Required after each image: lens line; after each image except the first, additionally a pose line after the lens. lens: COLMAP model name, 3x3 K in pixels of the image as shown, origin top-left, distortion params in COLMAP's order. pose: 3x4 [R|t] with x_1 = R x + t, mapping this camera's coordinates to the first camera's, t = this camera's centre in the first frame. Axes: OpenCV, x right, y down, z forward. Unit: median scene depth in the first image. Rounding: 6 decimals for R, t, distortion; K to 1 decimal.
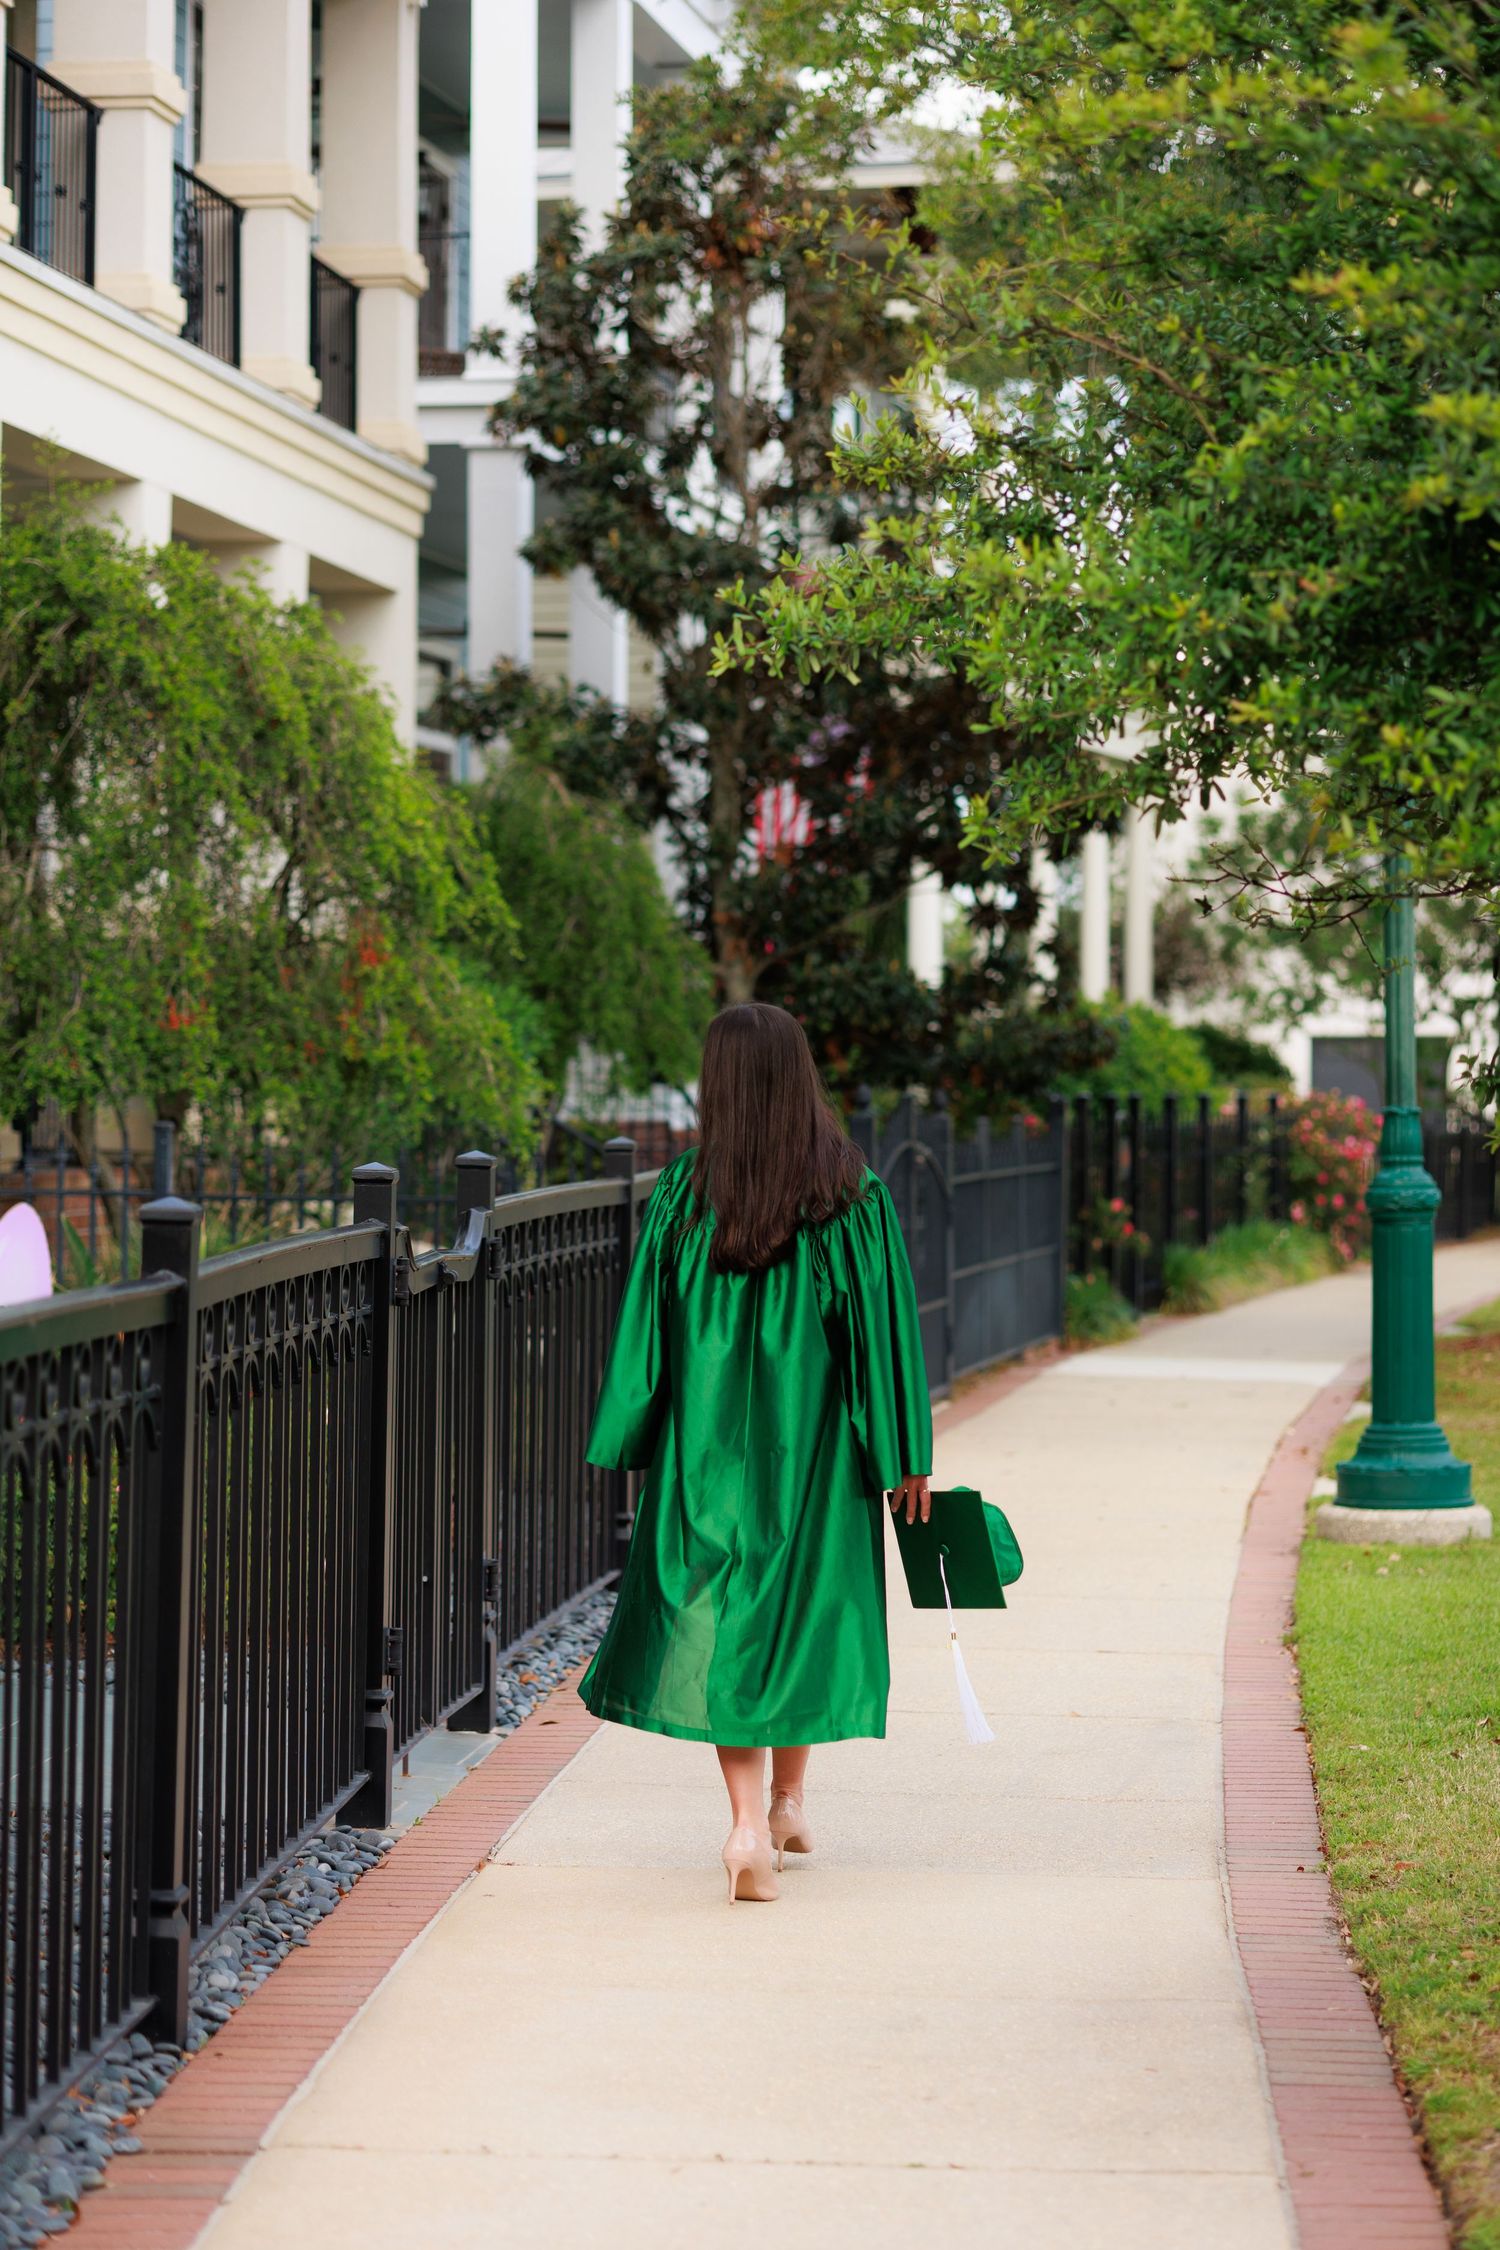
lens RADIAL K [[5523.0, 0, 750.0], [0, 5523.0, 1125.0], [0, 0, 1]] dist [-0.084845, 0.167688]
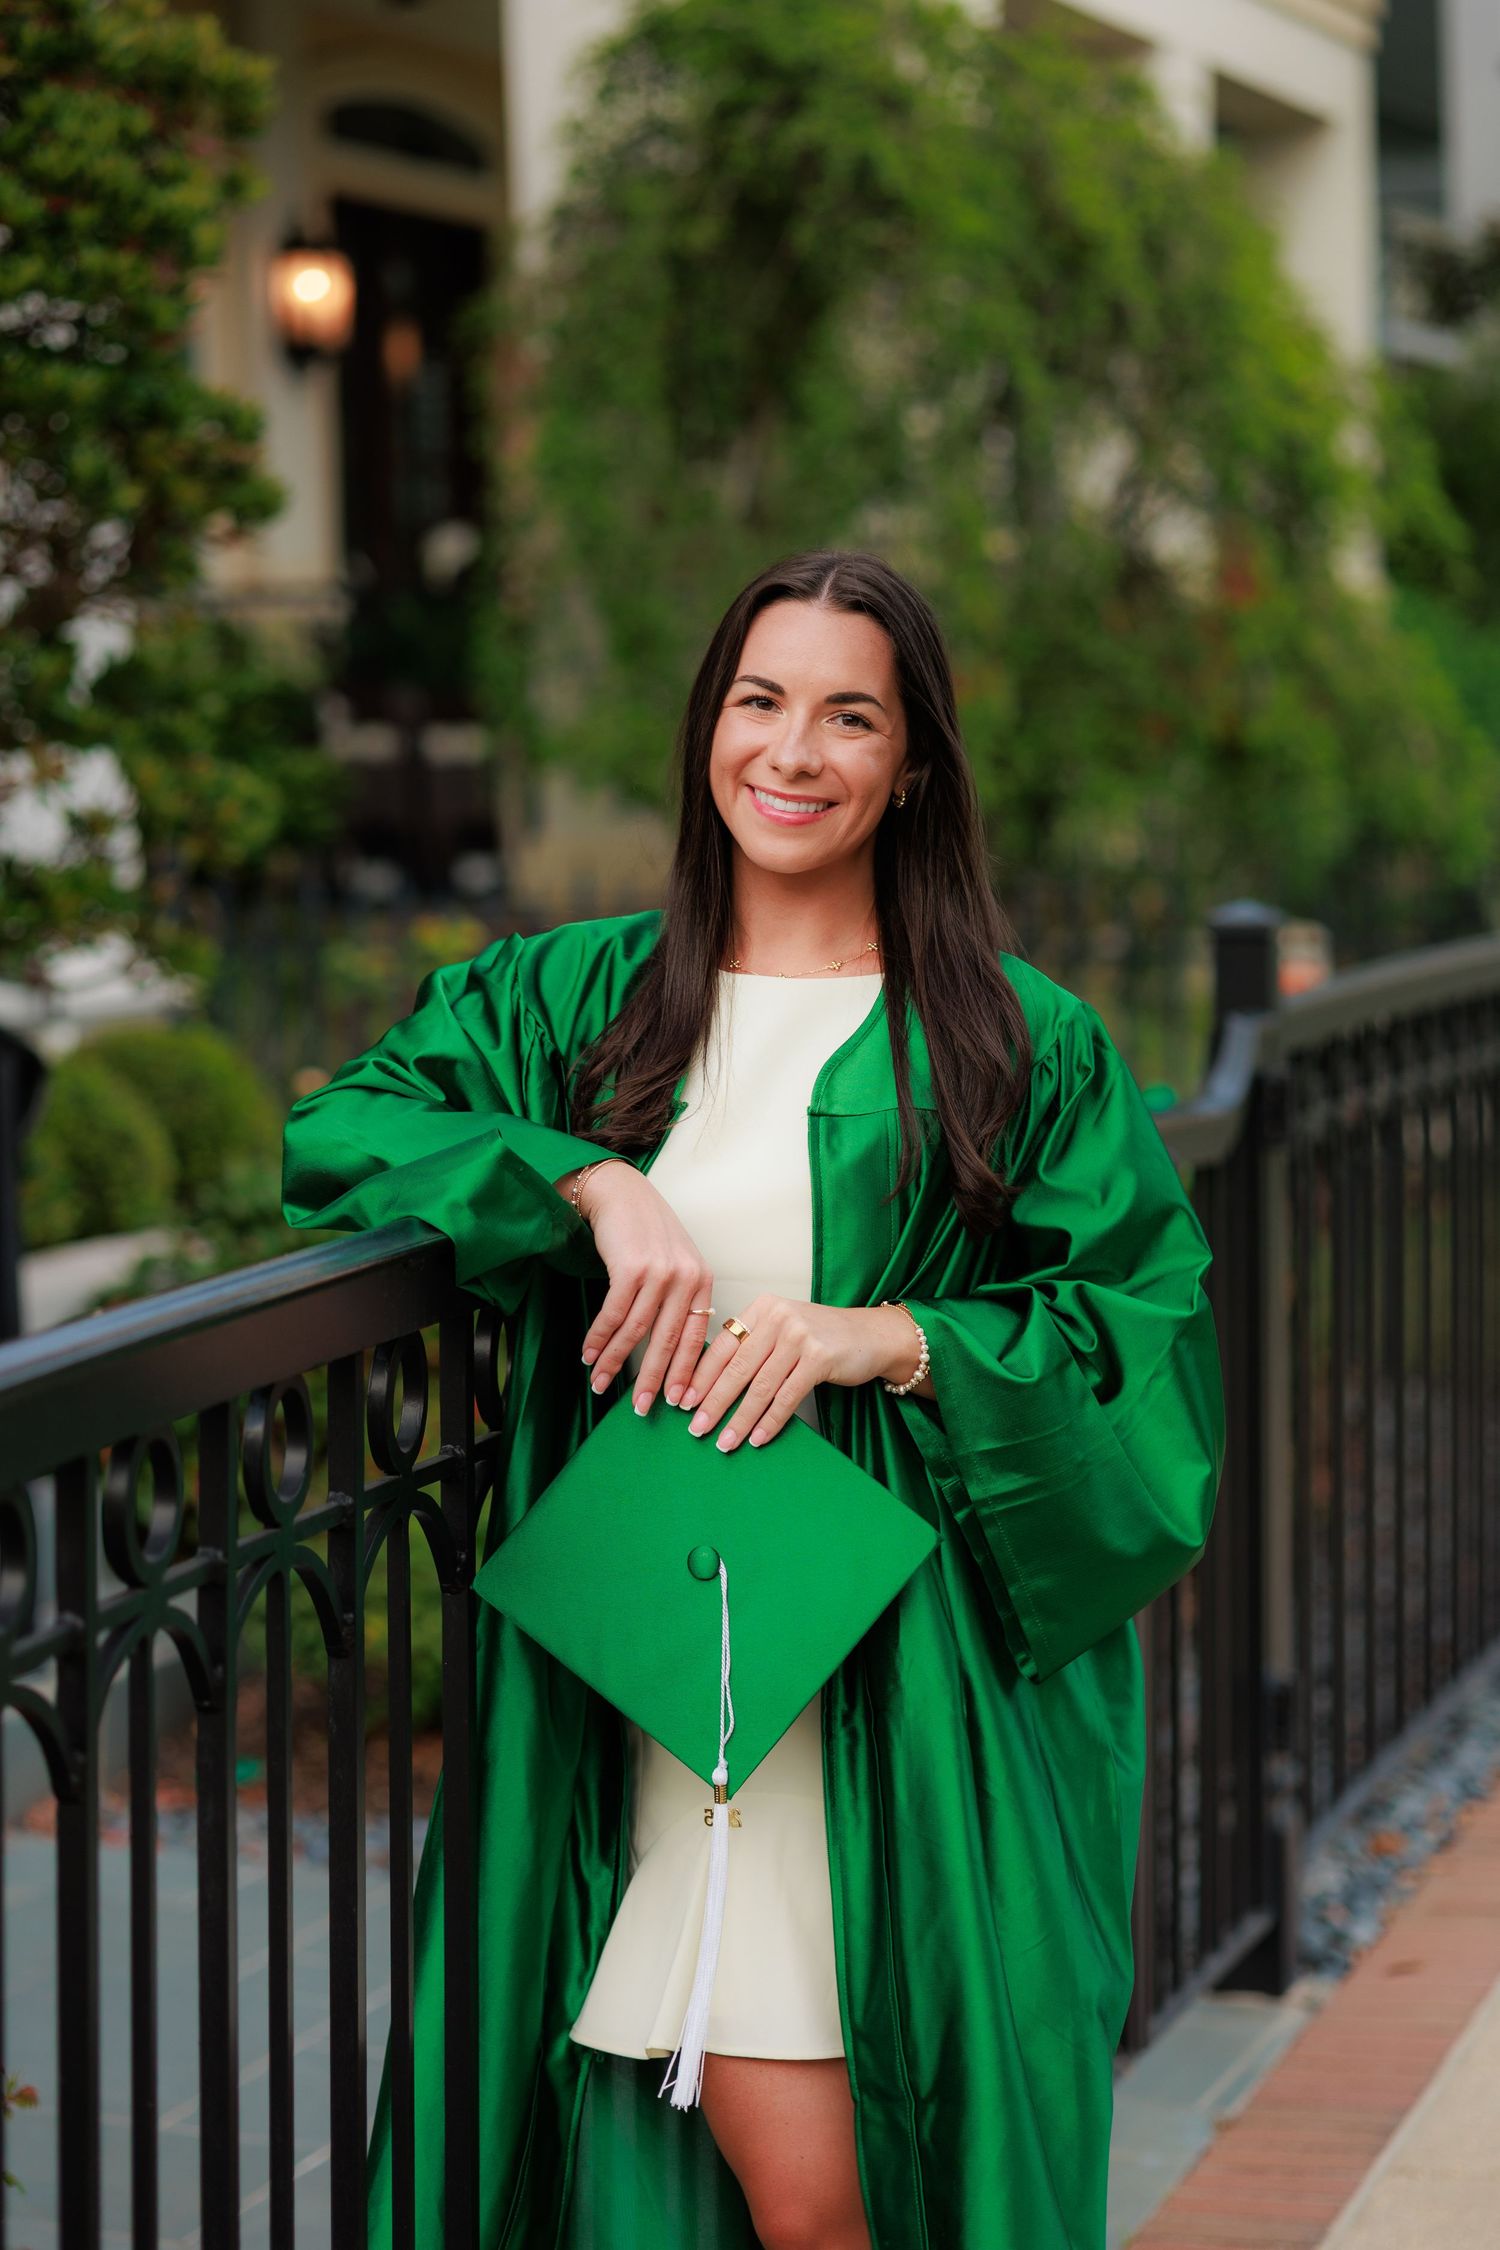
lens RADIAL K [[5523.0, 0, 750.0], [0, 5523.0, 1125.0], [0, 0, 1]] dist [-0.084845, 0.167688]
pose [[0.980306, -0.010817, -0.197186, 0.005391], [0.021776, 0.998331, 0.053491, -0.002389], [0.196278, -0.056731, 0.978906, 0.333844]]
